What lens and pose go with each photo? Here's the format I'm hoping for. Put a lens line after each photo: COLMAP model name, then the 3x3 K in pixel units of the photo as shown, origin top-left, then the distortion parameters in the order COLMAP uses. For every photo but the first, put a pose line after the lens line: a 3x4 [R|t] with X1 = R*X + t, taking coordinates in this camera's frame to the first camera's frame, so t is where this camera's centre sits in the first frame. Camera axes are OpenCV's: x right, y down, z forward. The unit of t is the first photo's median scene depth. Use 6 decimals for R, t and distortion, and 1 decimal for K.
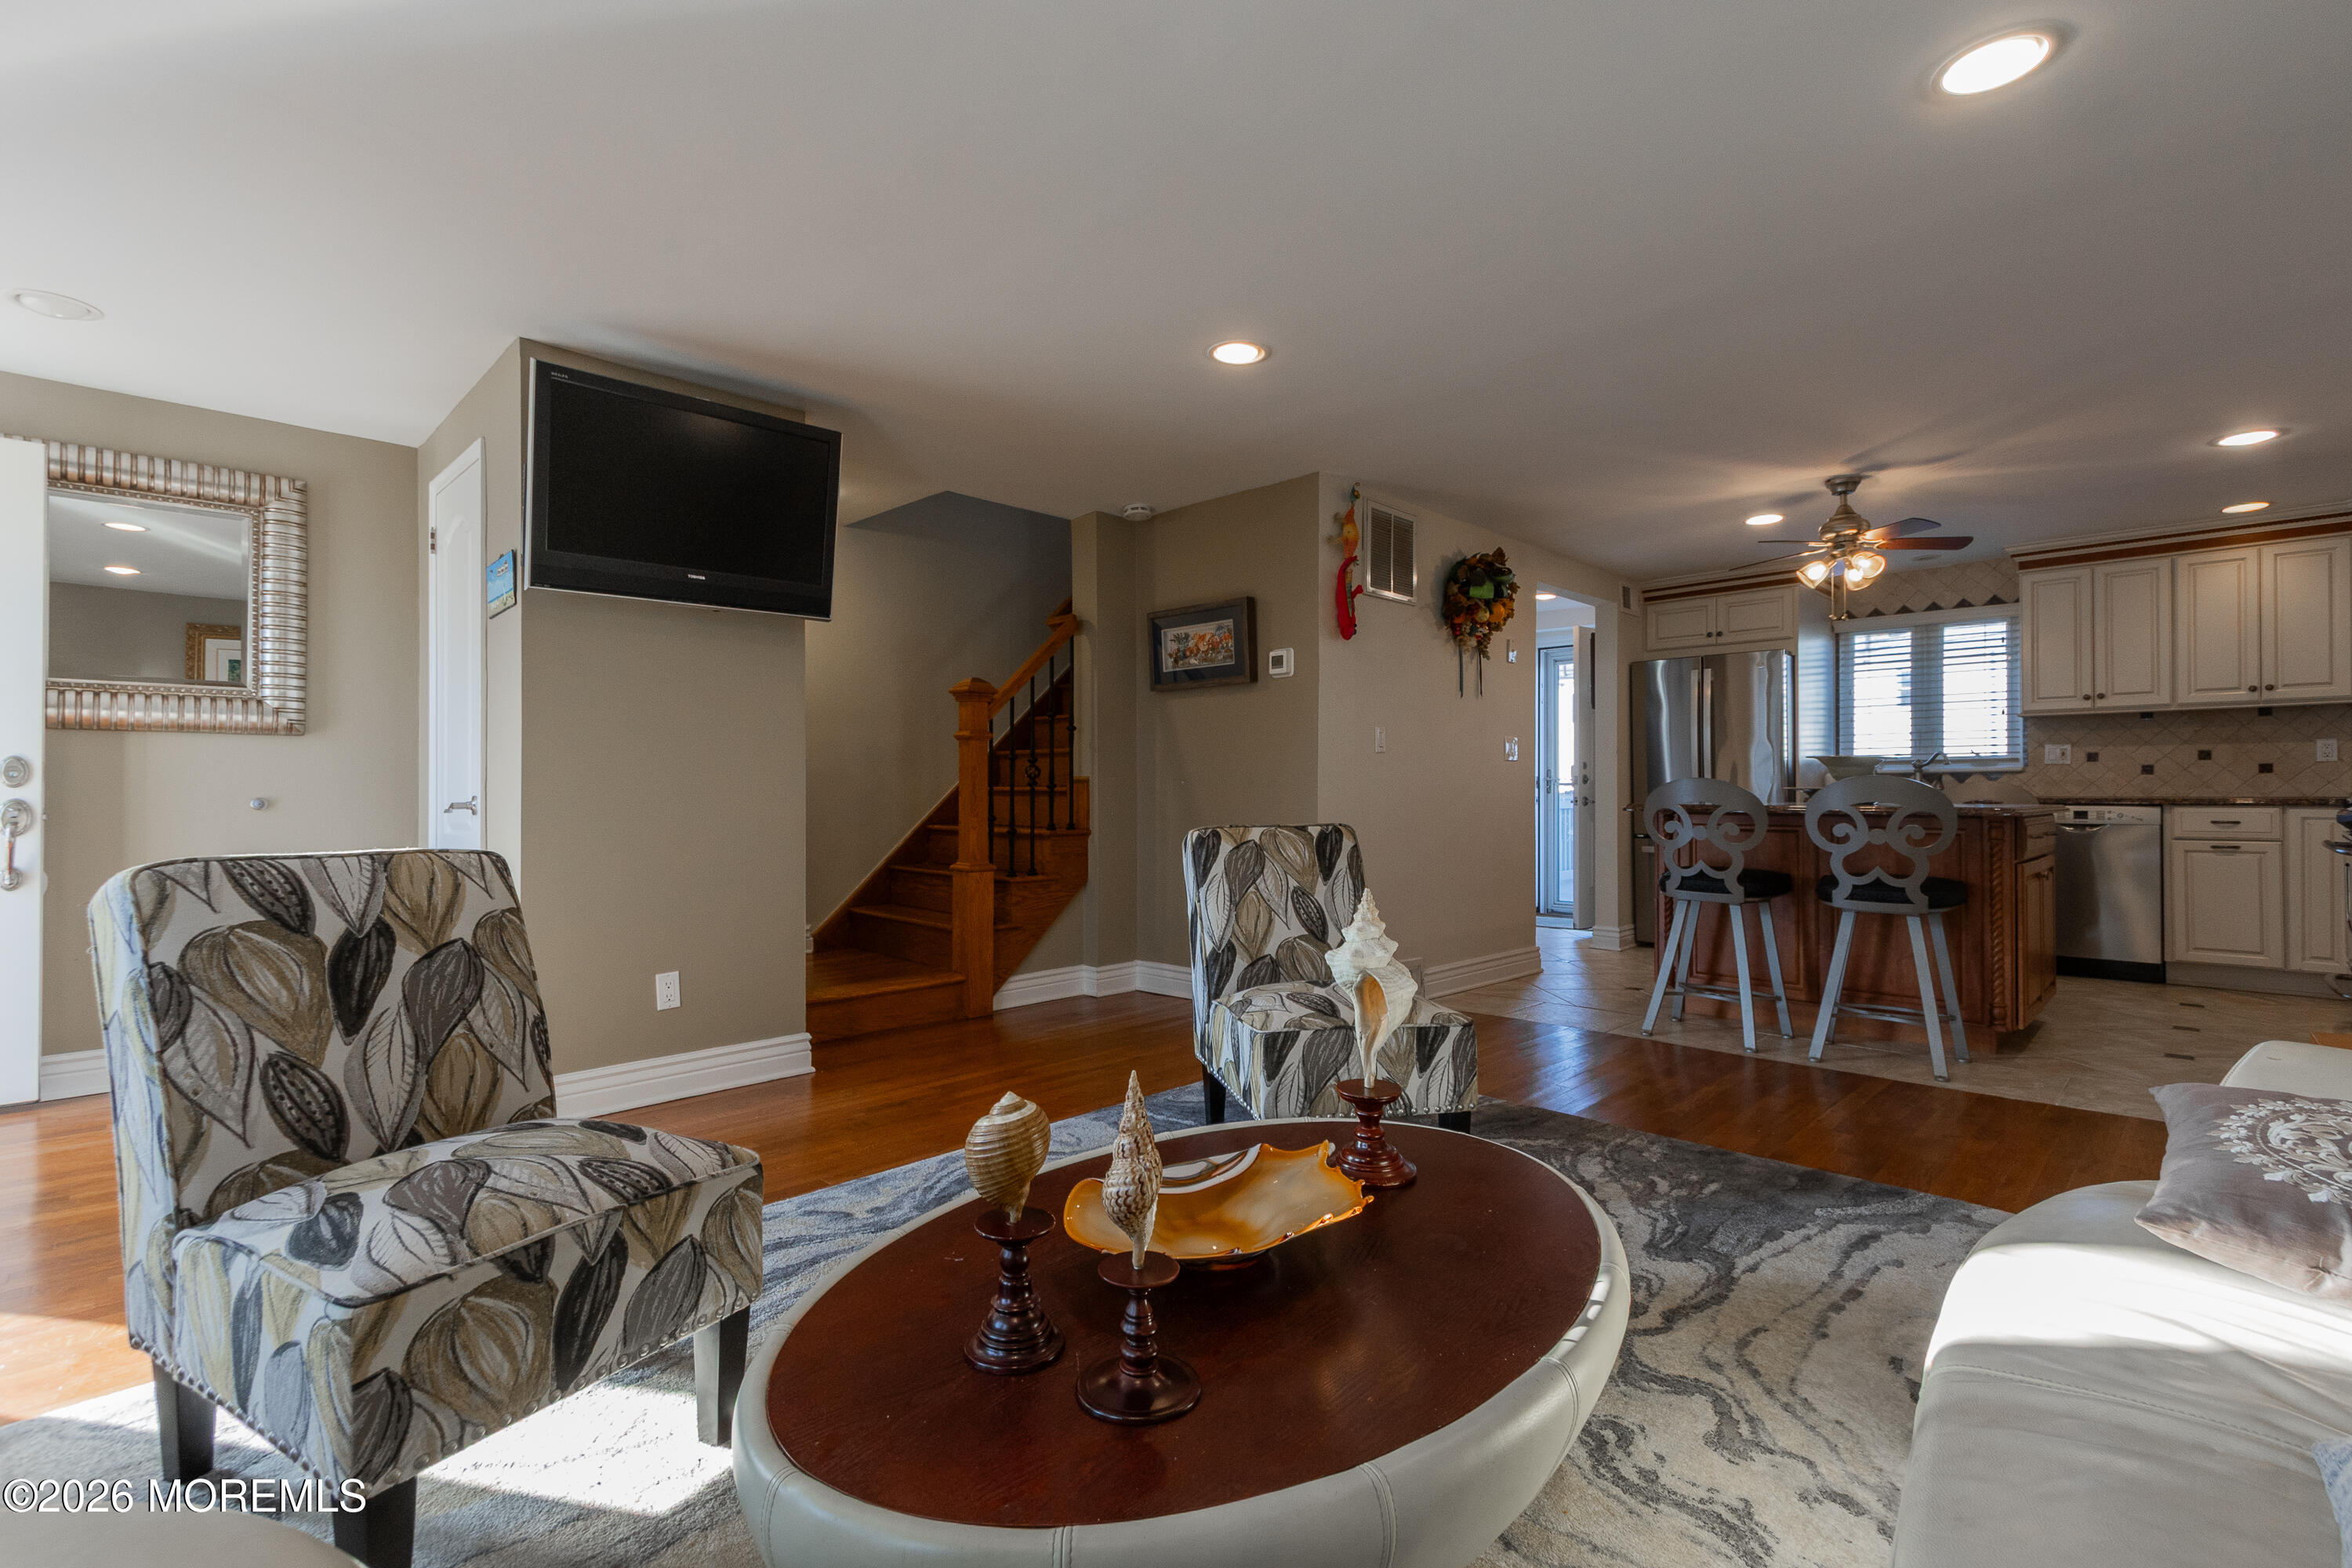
lens RADIAL K [[1070.8, 0, 1154.8], [0, 1070.8, 778.8], [0, 0, 1]] dist [0.008022, -0.003229]
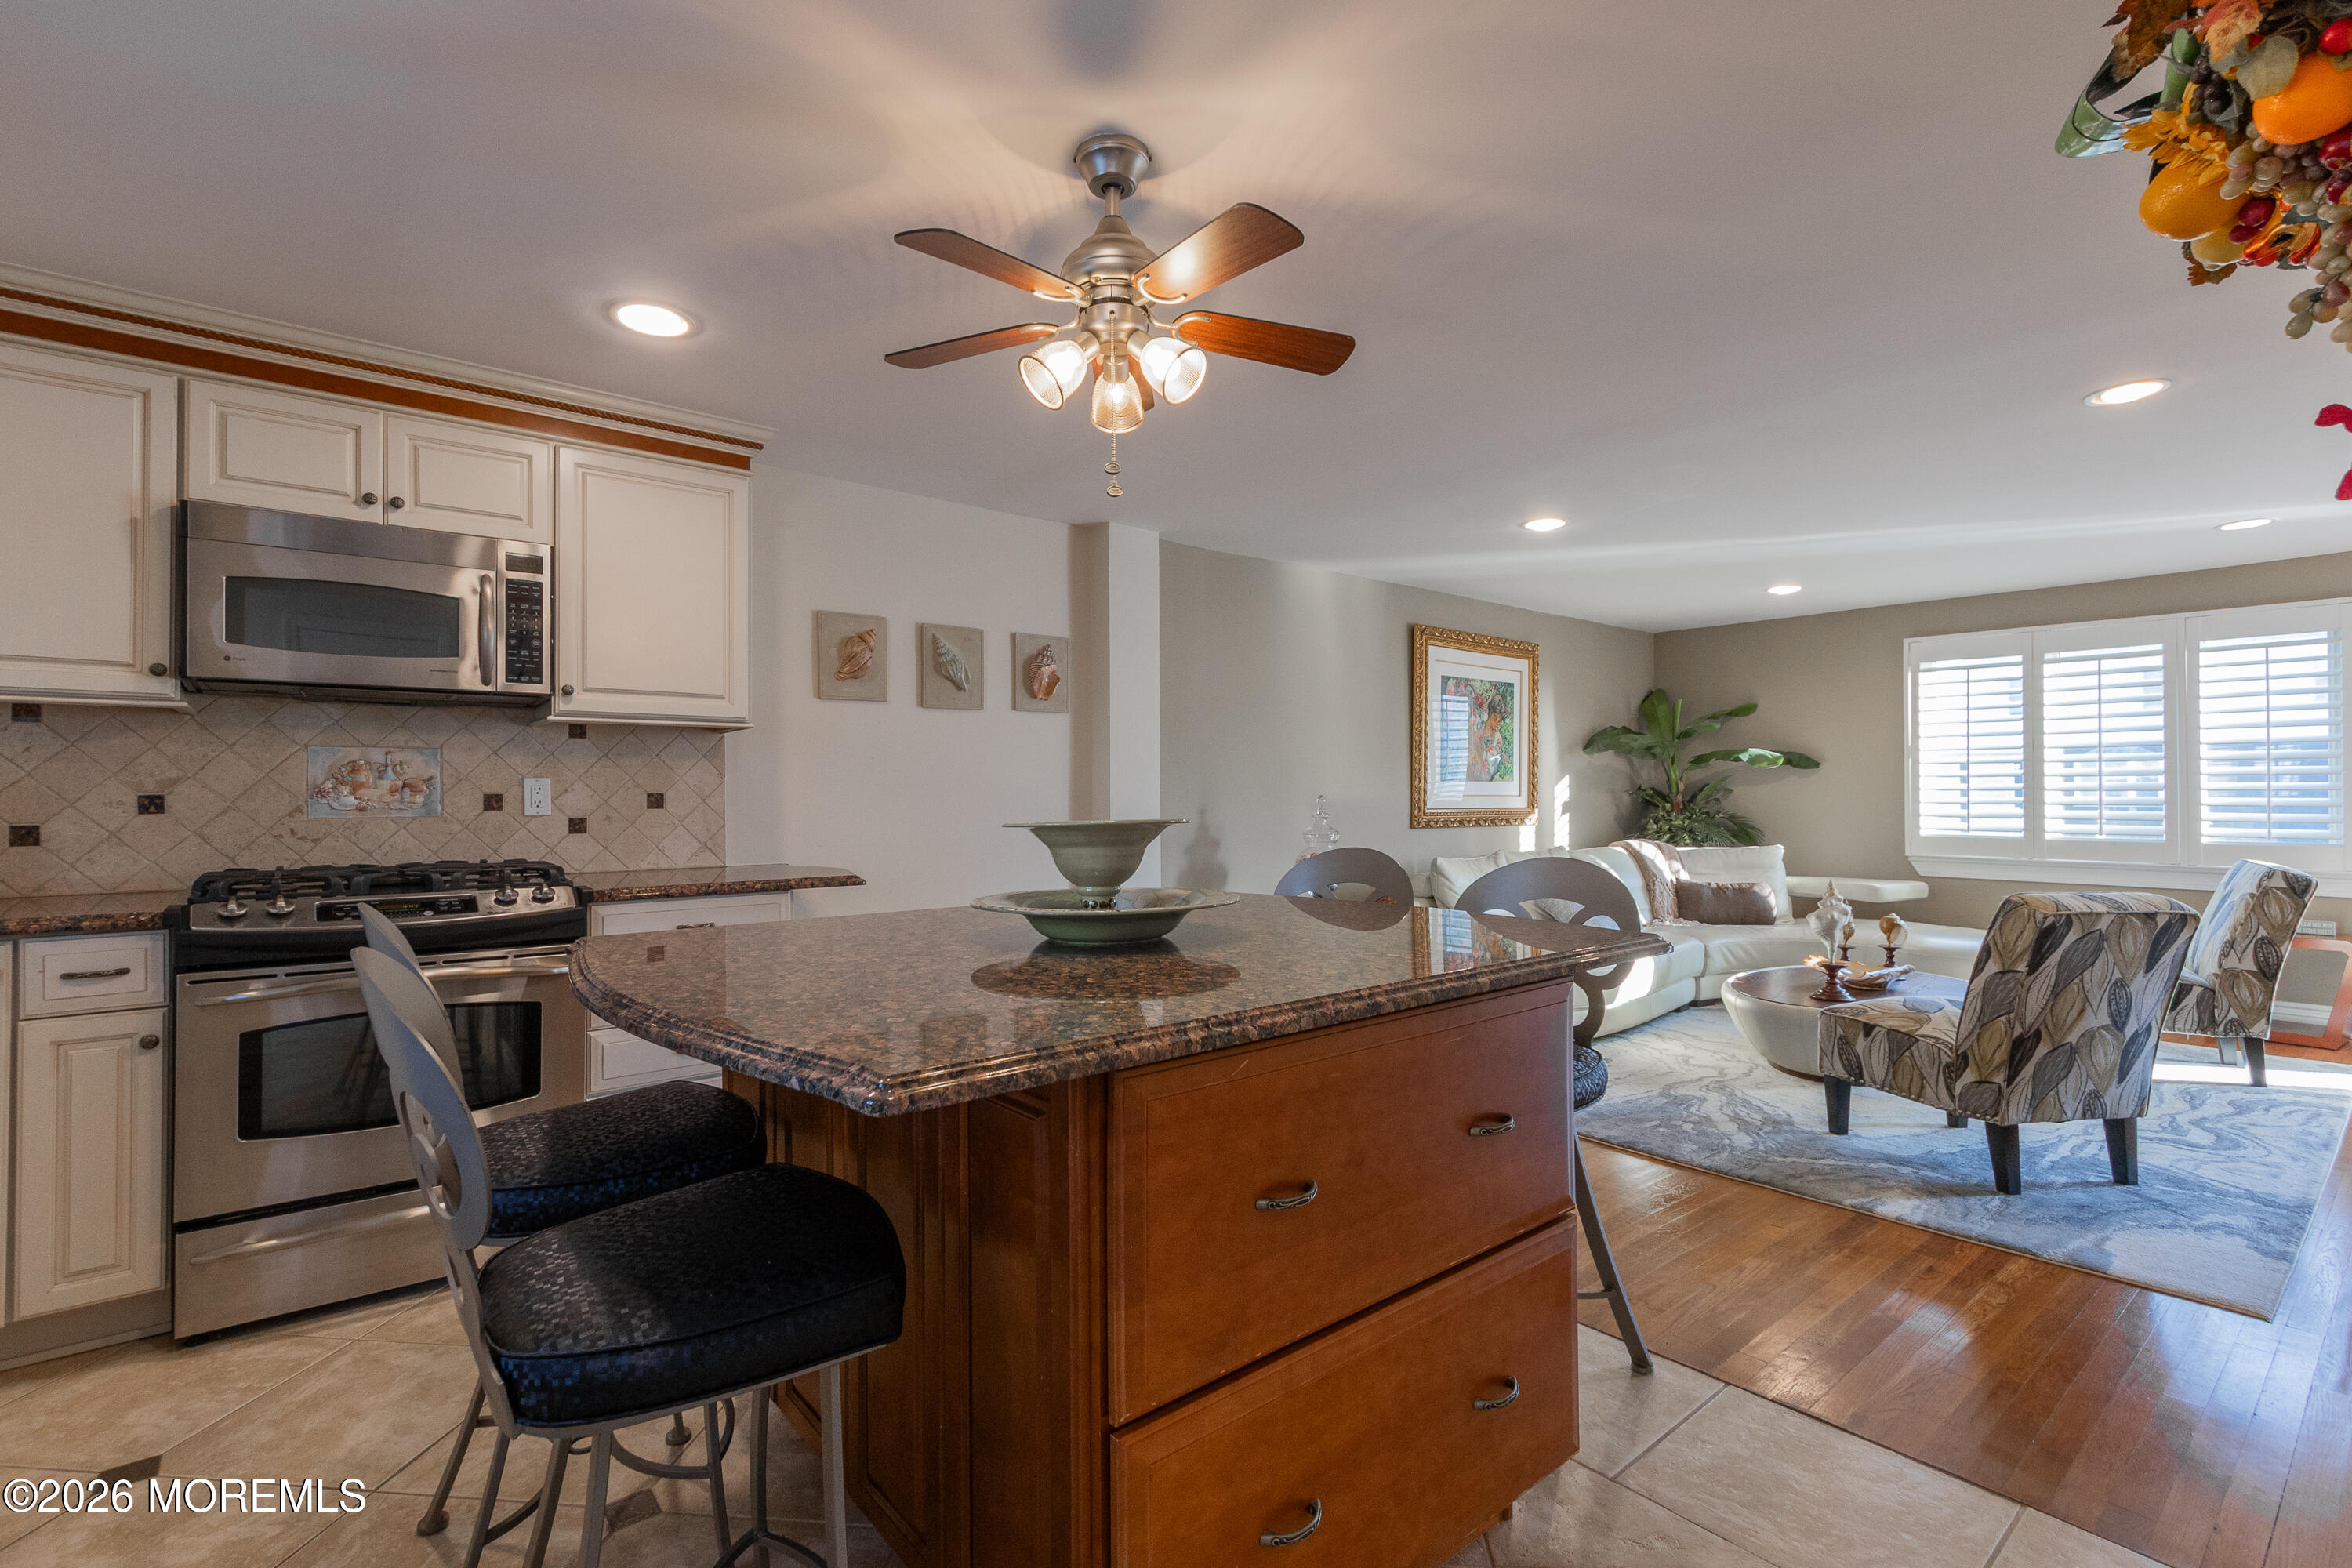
lens RADIAL K [[1070.8, 0, 1153.5], [0, 1070.8, 785.9], [0, 0, 1]] dist [0.008022, -0.003229]
pose [[-0.995458, 0.006438, 0.094983, 0.497538], [0.004607, 0.999800, -0.019486, -0.022209], [-0.095090, -0.018960, -0.995288, 1.191625]]
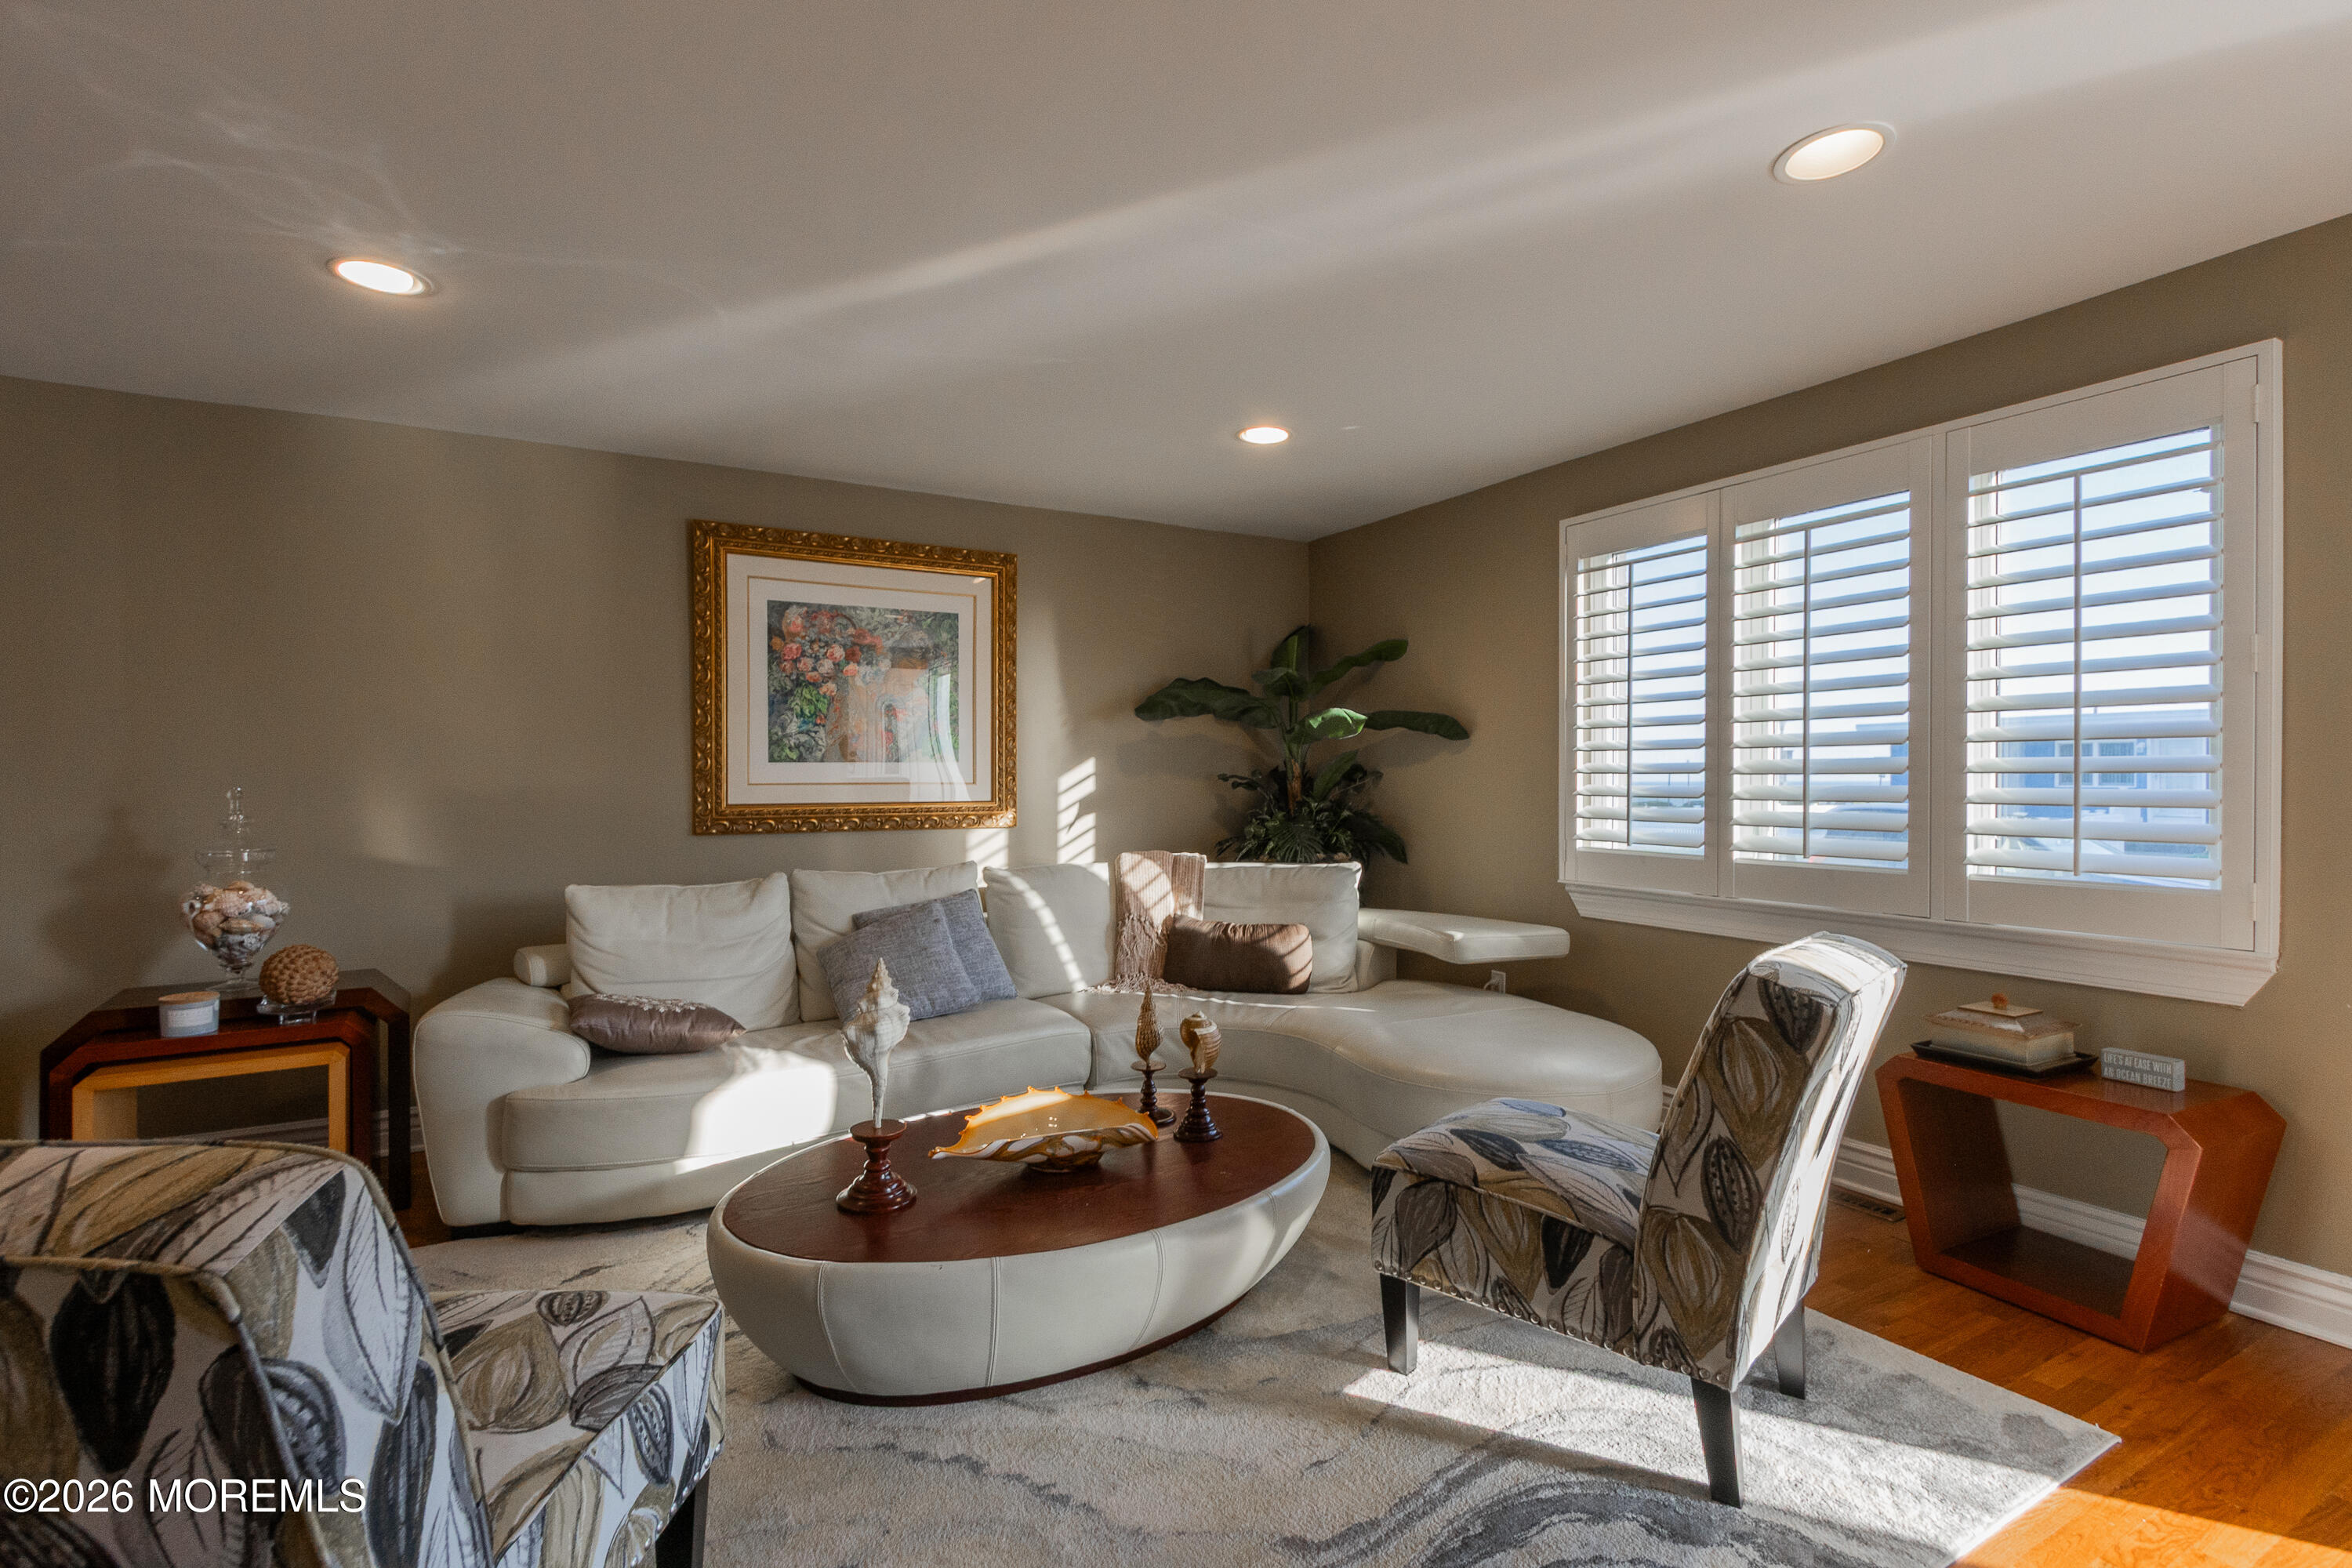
lens RADIAL K [[1070.8, 0, 1159.6], [0, 1070.8, 781.9], [0, 0, 1]] dist [0.008022, -0.003229]
pose [[-0.964130, 0.007051, 0.265337, -0.140500], [0.005583, 0.999965, -0.006285, -0.027831], [-0.265372, -0.004578, -0.964135, 0.694347]]
